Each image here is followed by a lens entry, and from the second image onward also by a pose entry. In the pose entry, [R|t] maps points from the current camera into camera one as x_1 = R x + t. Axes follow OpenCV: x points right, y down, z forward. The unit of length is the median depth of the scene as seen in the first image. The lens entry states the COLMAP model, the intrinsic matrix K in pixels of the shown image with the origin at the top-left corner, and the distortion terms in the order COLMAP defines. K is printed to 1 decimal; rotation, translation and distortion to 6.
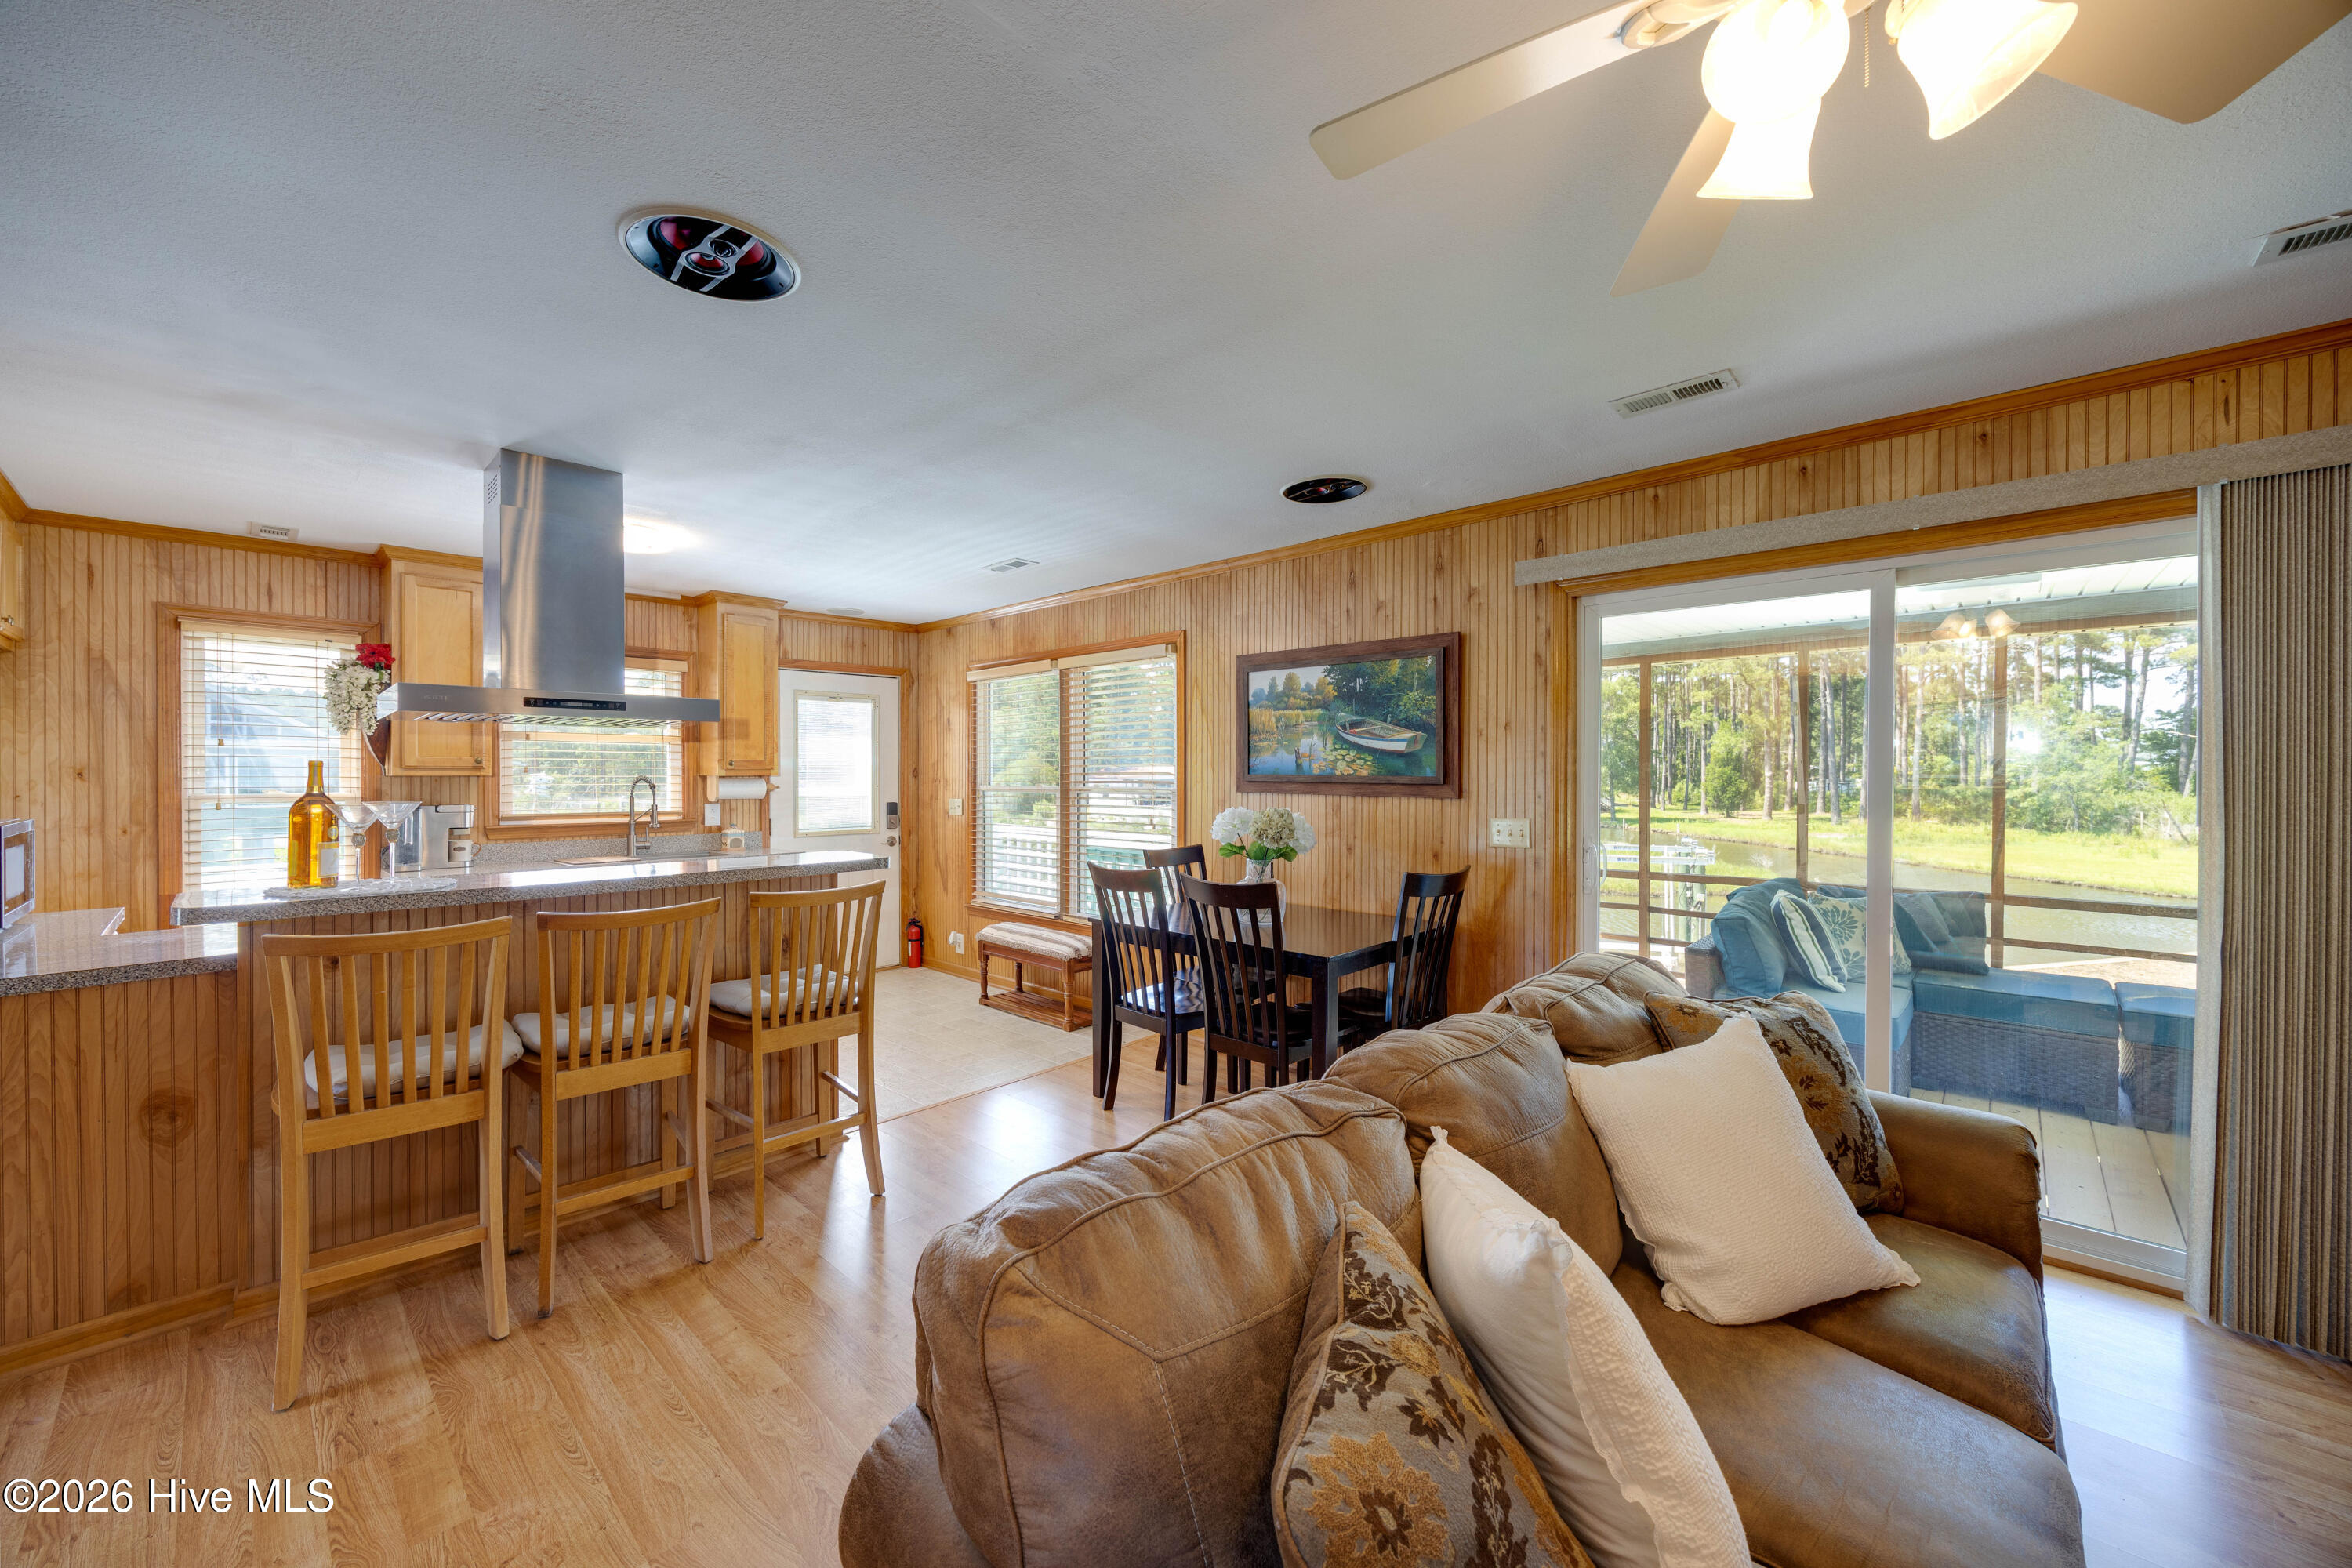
lens RADIAL K [[905.2, 0, 1184.4], [0, 905.2, 777.1], [0, 0, 1]] dist [0.002392, -0.000364]
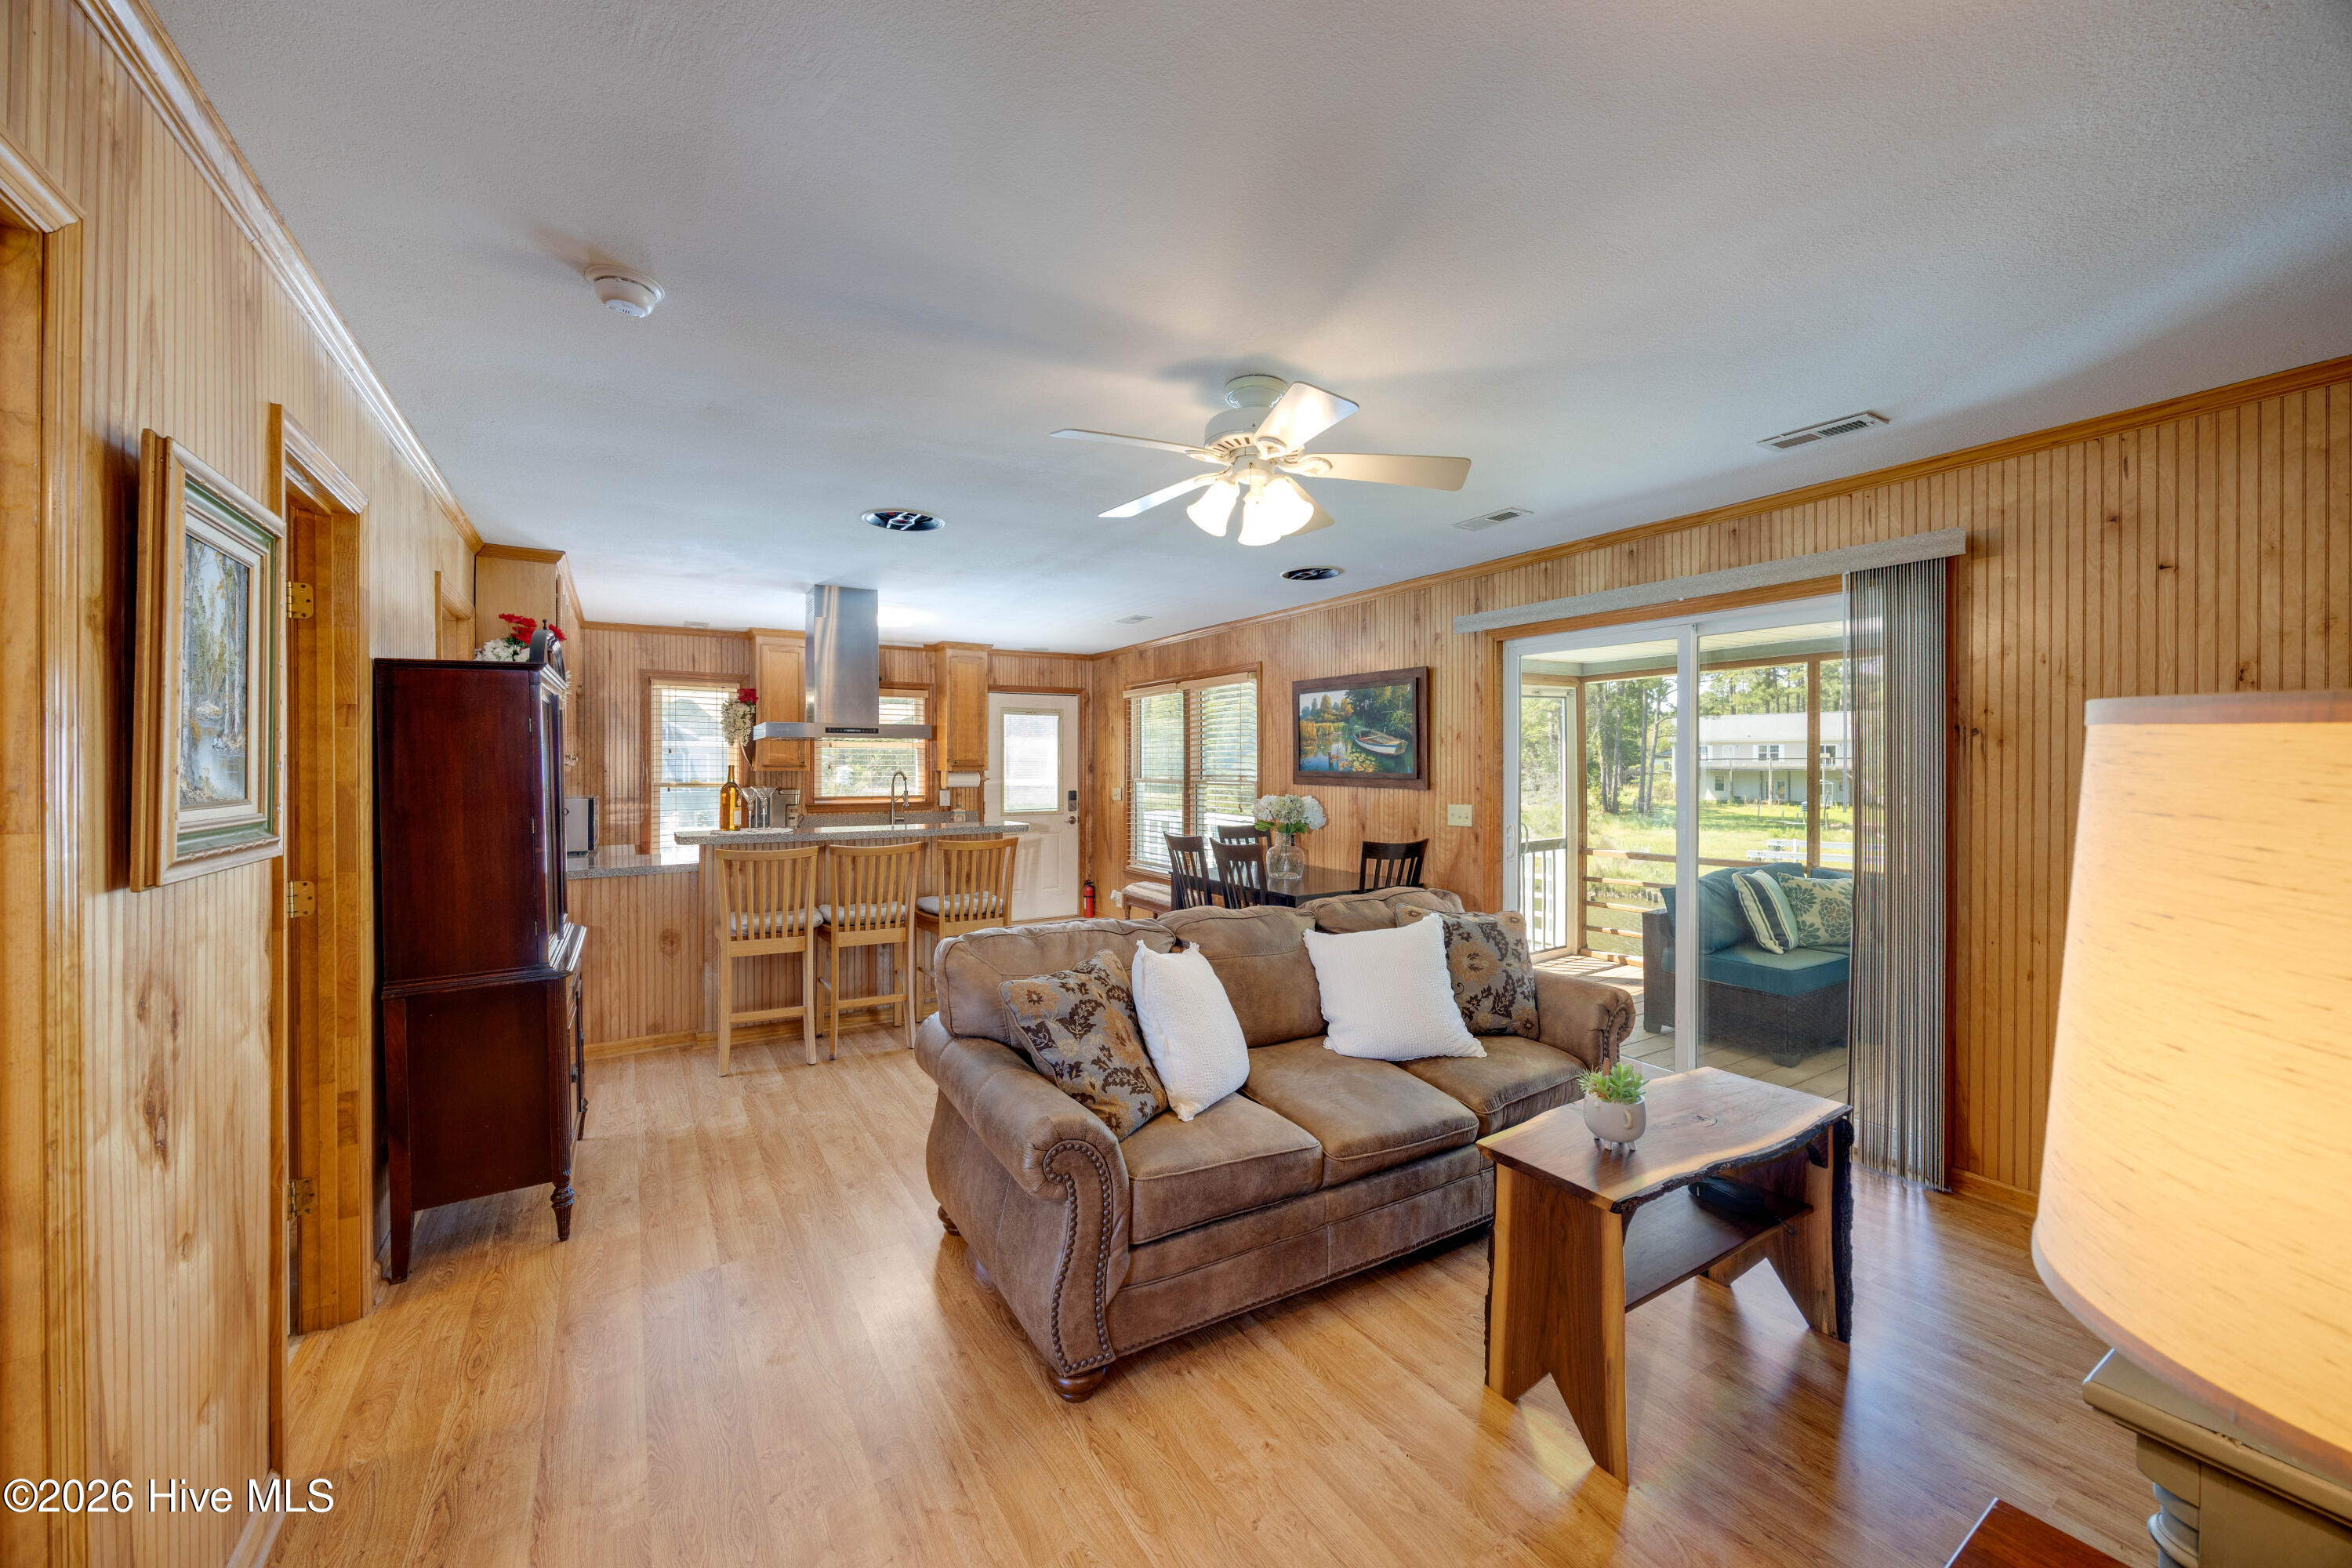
lens RADIAL K [[905.2, 0, 1189.6], [0, 905.2, 763.8], [0, 0, 1]] dist [0.002392, -0.000364]
pose [[0.967495, -0.000290, -0.252889, 0.337929], [-0.000903, 0.999989, -0.004603, -0.009601], [0.252888, 0.004682, 0.967484, -0.439995]]
